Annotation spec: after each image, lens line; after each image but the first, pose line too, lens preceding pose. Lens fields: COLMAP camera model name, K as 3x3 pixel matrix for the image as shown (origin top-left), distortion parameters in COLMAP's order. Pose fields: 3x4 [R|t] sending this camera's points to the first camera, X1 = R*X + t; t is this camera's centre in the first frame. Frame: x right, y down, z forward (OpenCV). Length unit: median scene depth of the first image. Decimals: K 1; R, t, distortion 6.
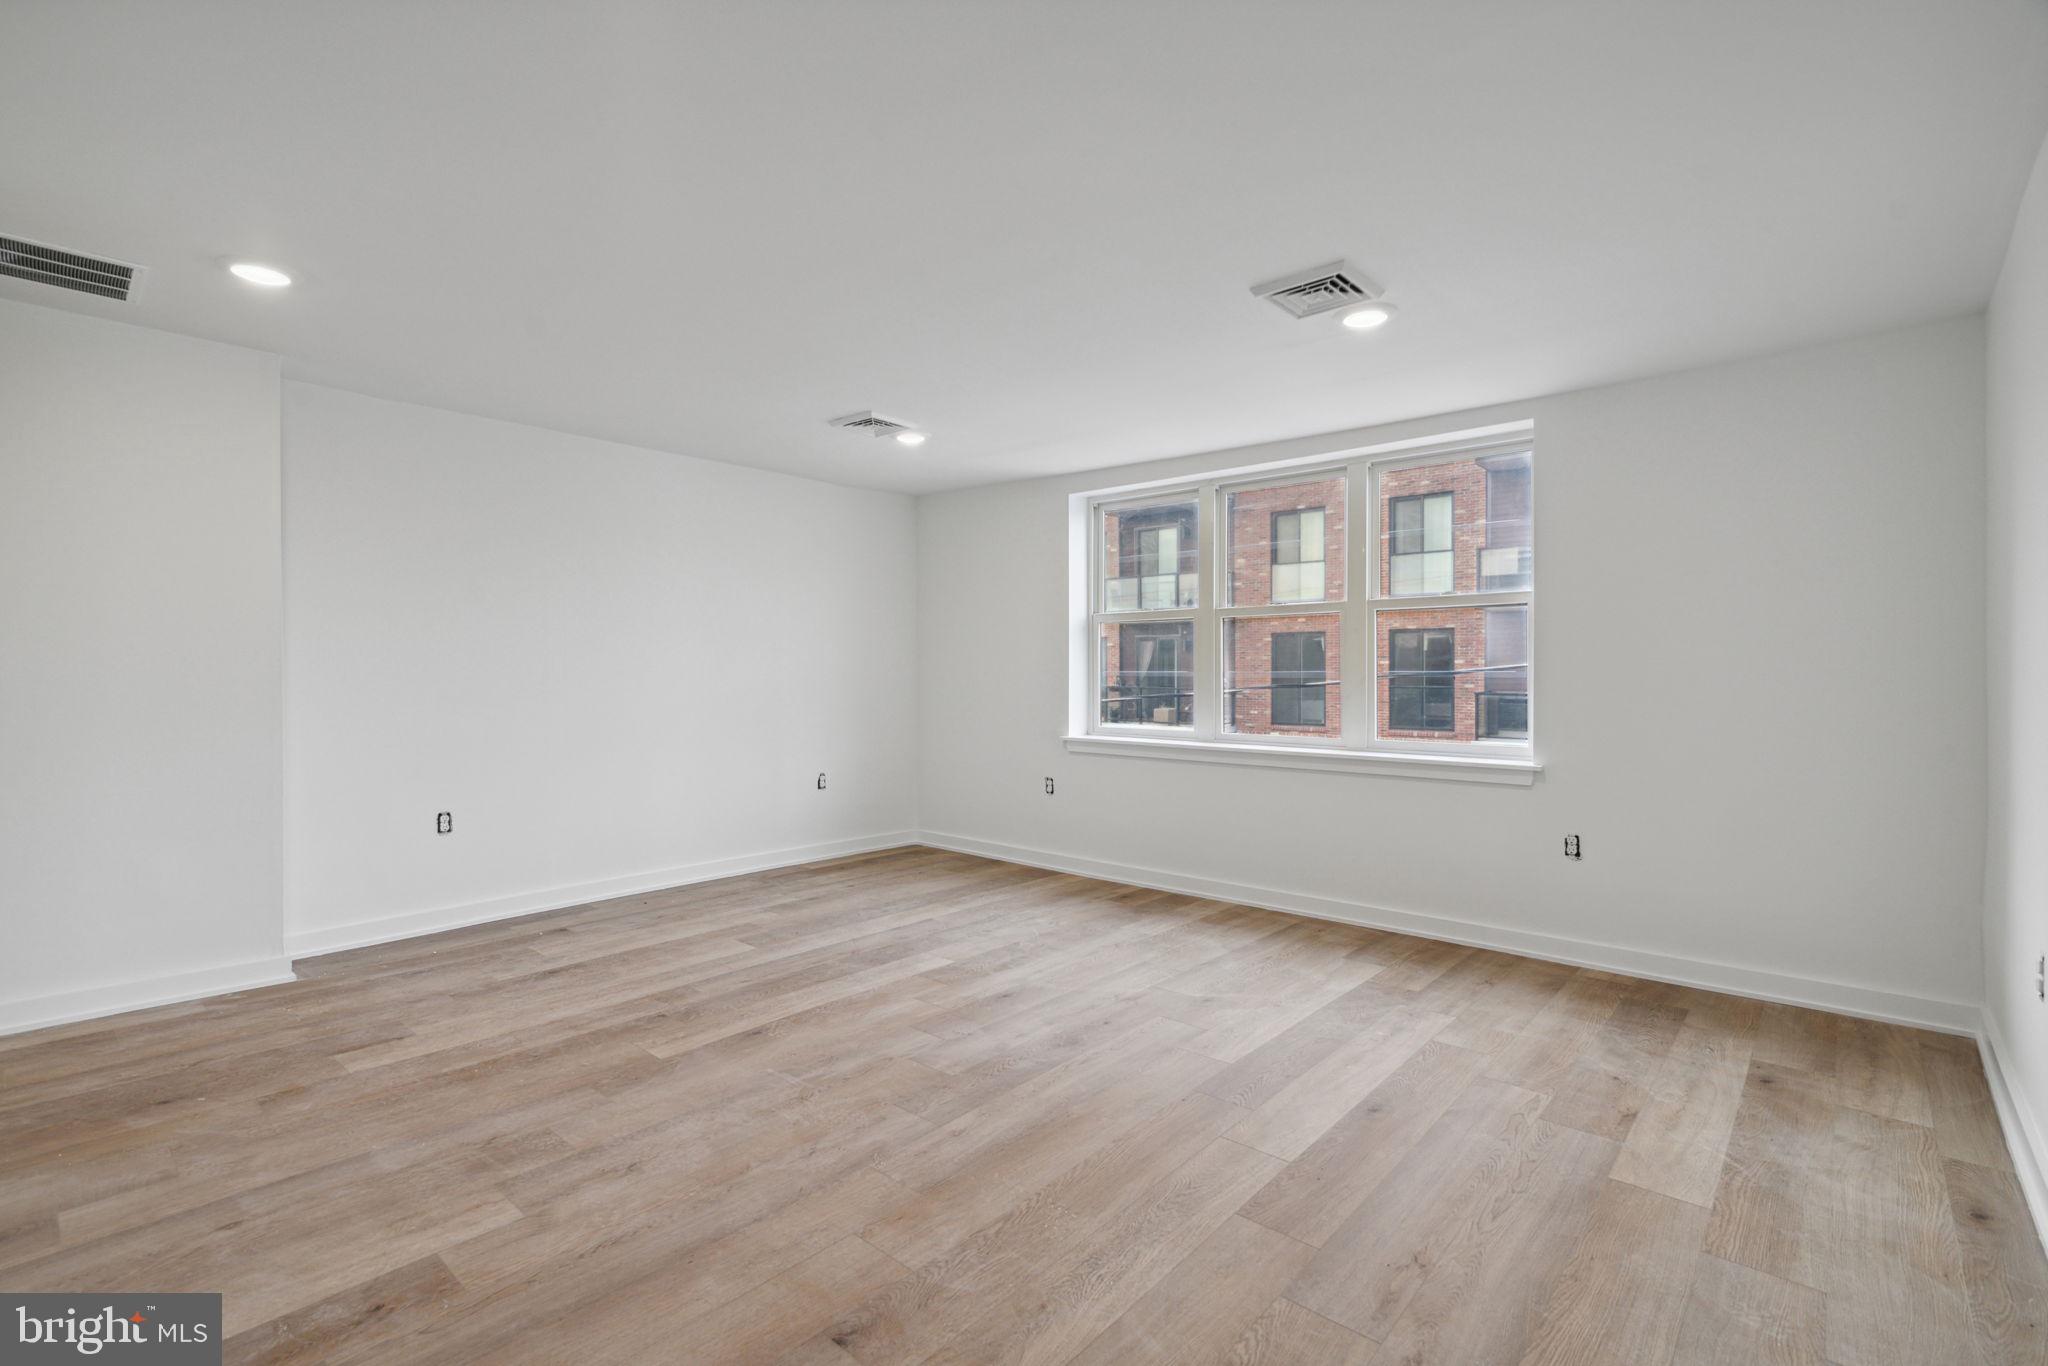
lens RADIAL K [[931.3, 0, 1004.0], [0, 931.3, 677.9], [0, 0, 1]] dist [0.000092, 0.001152]
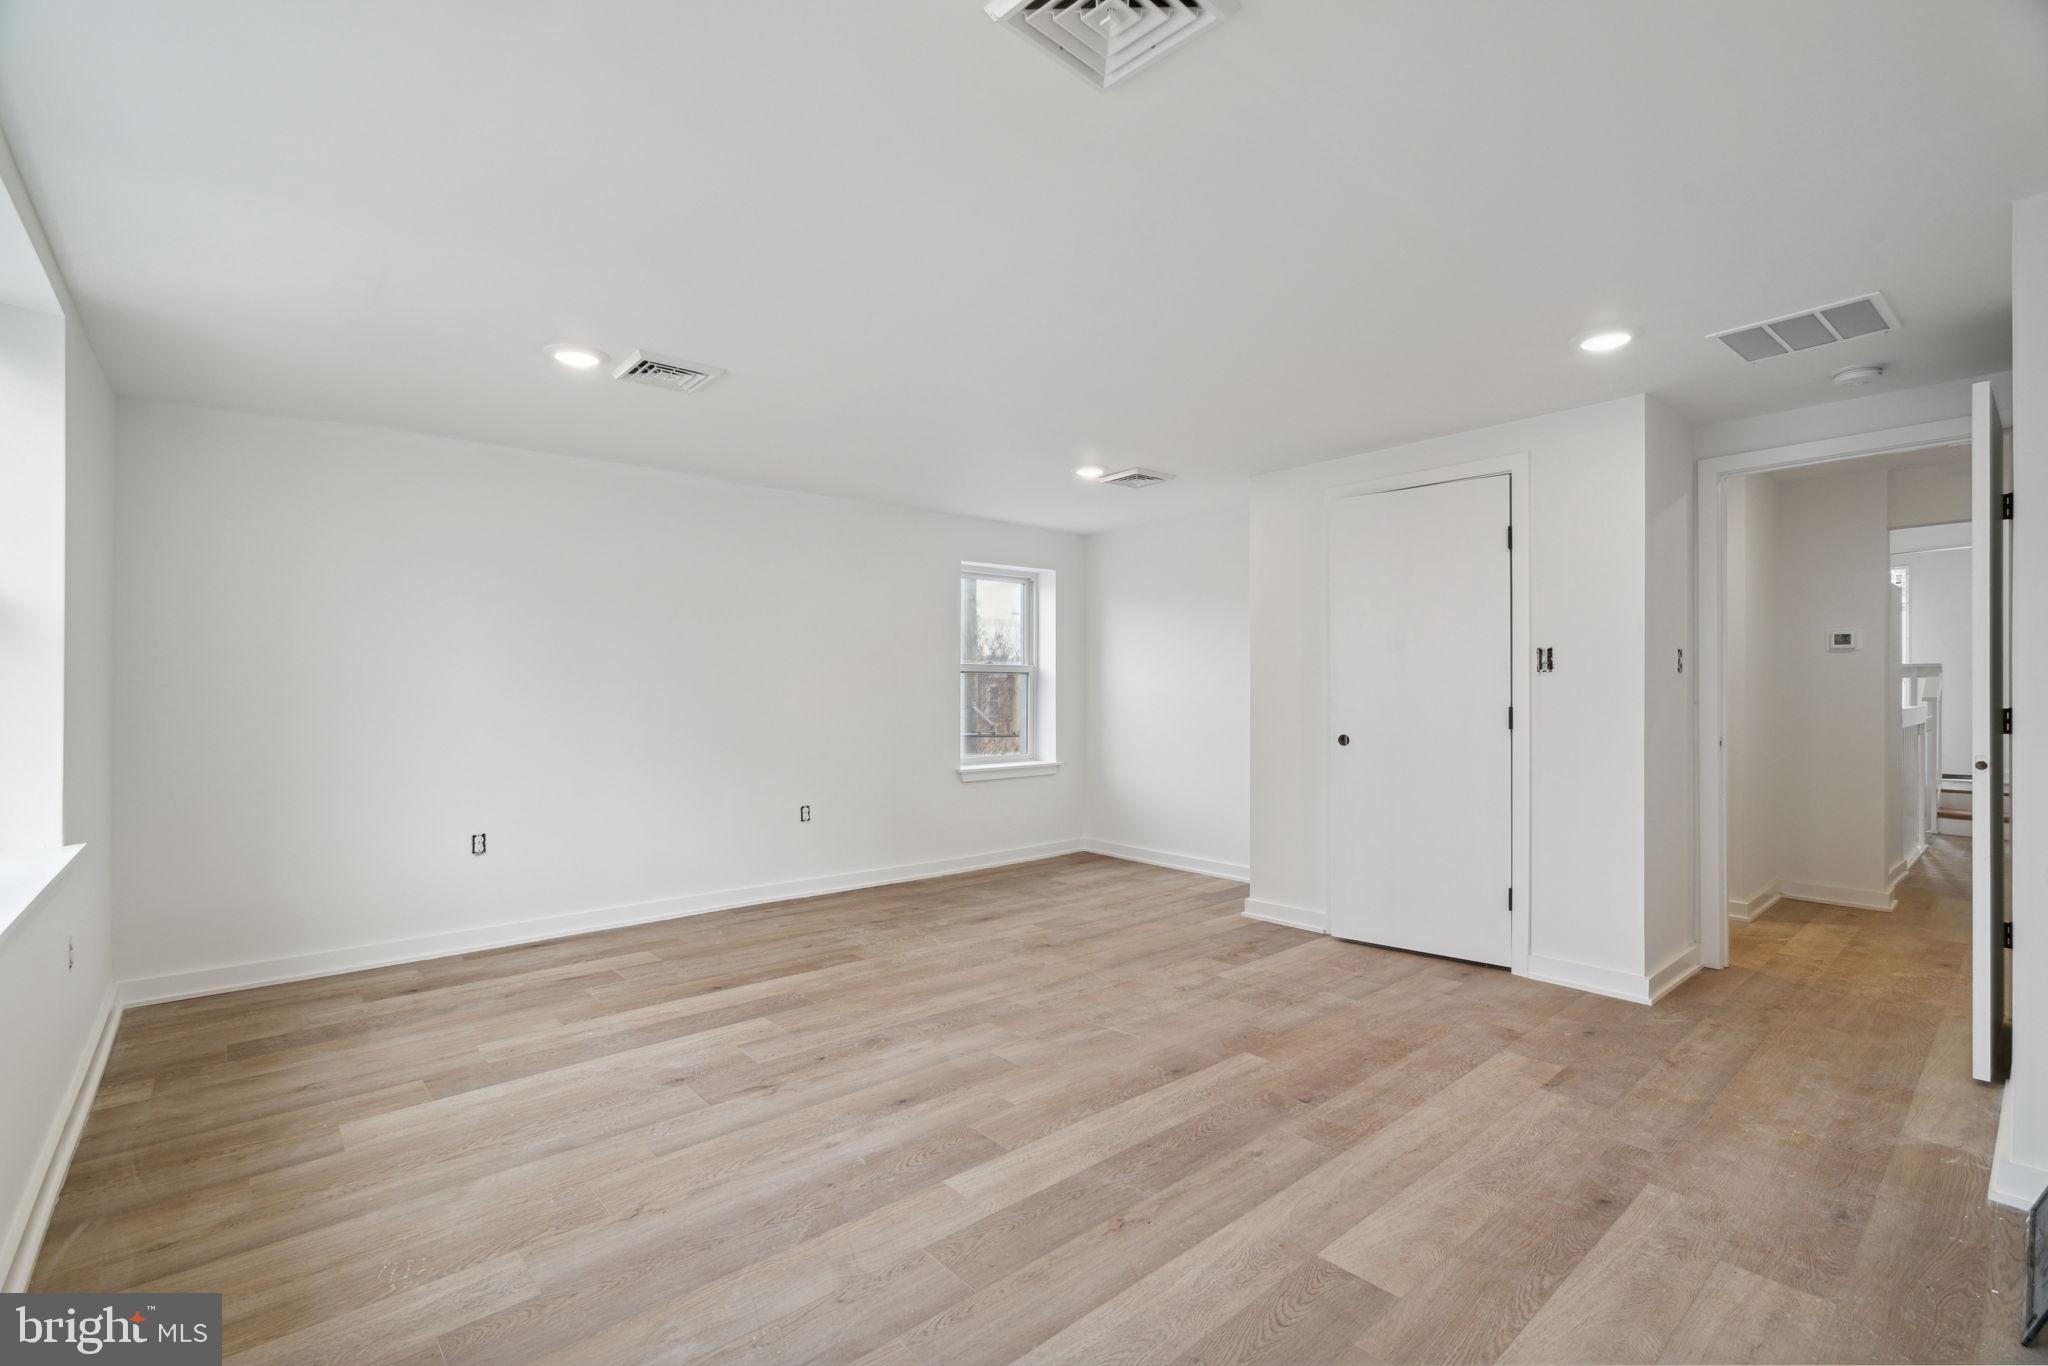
lens RADIAL K [[931.3, 0, 1004.0], [0, 931.3, 677.9], [0, 0, 1]] dist [0.000092, 0.001152]
pose [[-0.992107, -0.000701, 0.125395, -0.207134], [-0.001599, 0.999974, -0.007061, -0.025112], [-0.125386, -0.007206, -0.992082, 1.980905]]
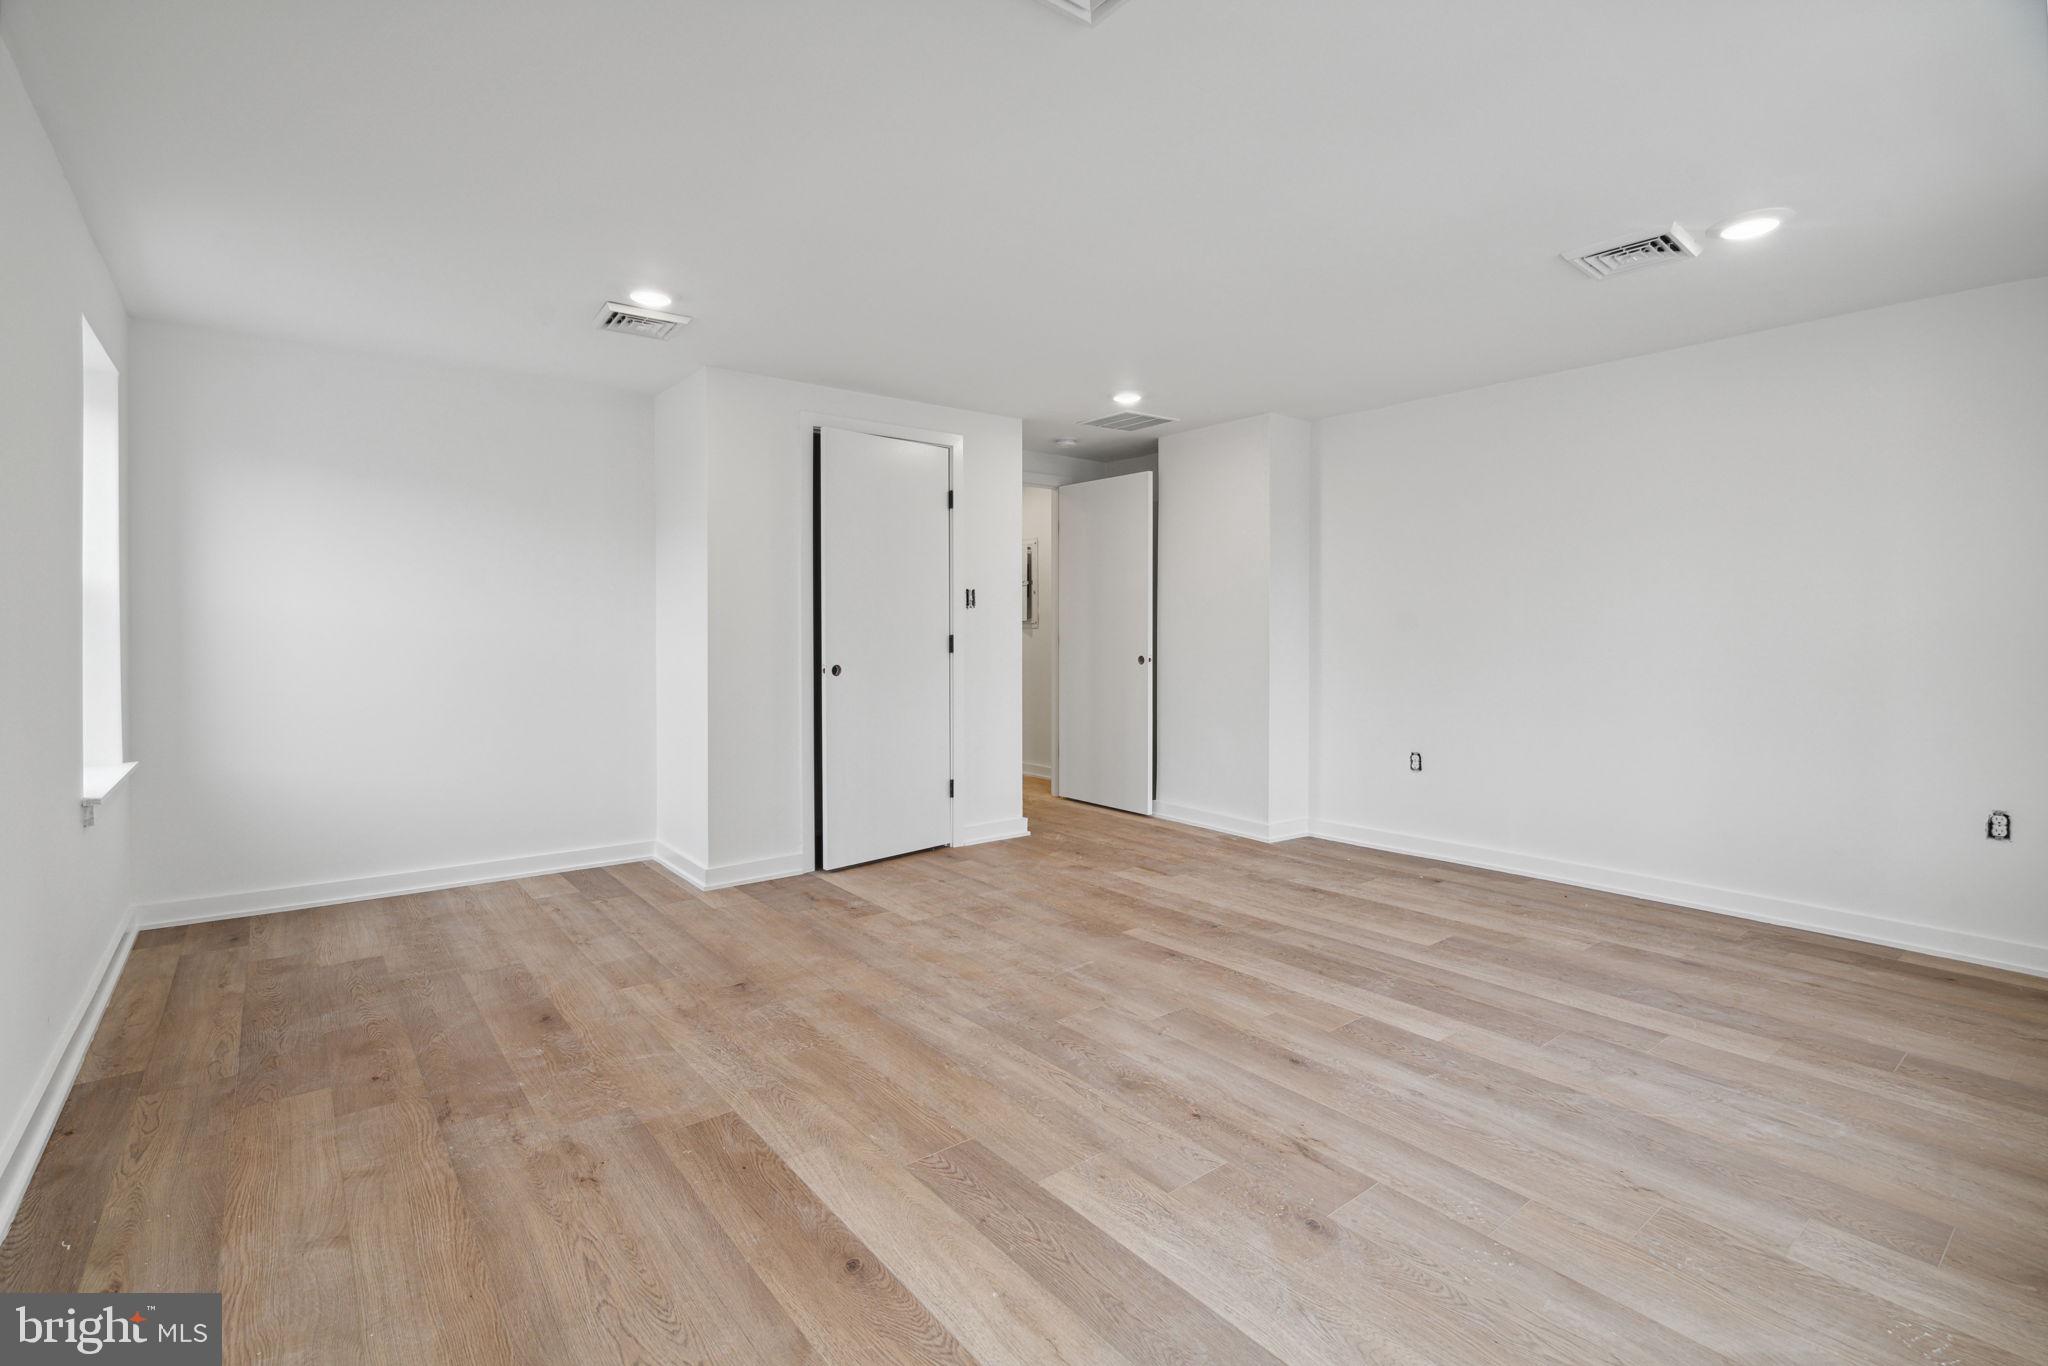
lens RADIAL K [[936.0, 0, 1026.2], [0, 936.0, 672.2], [0, 0, 1]] dist [-0.011452, 0.004323]
pose [[-0.160621, 0.040989, -0.986165, 0.835829], [-0.003566, 0.999107, 0.042108, -0.000175], [0.987010, 0.010280, -0.160332, 0.995628]]
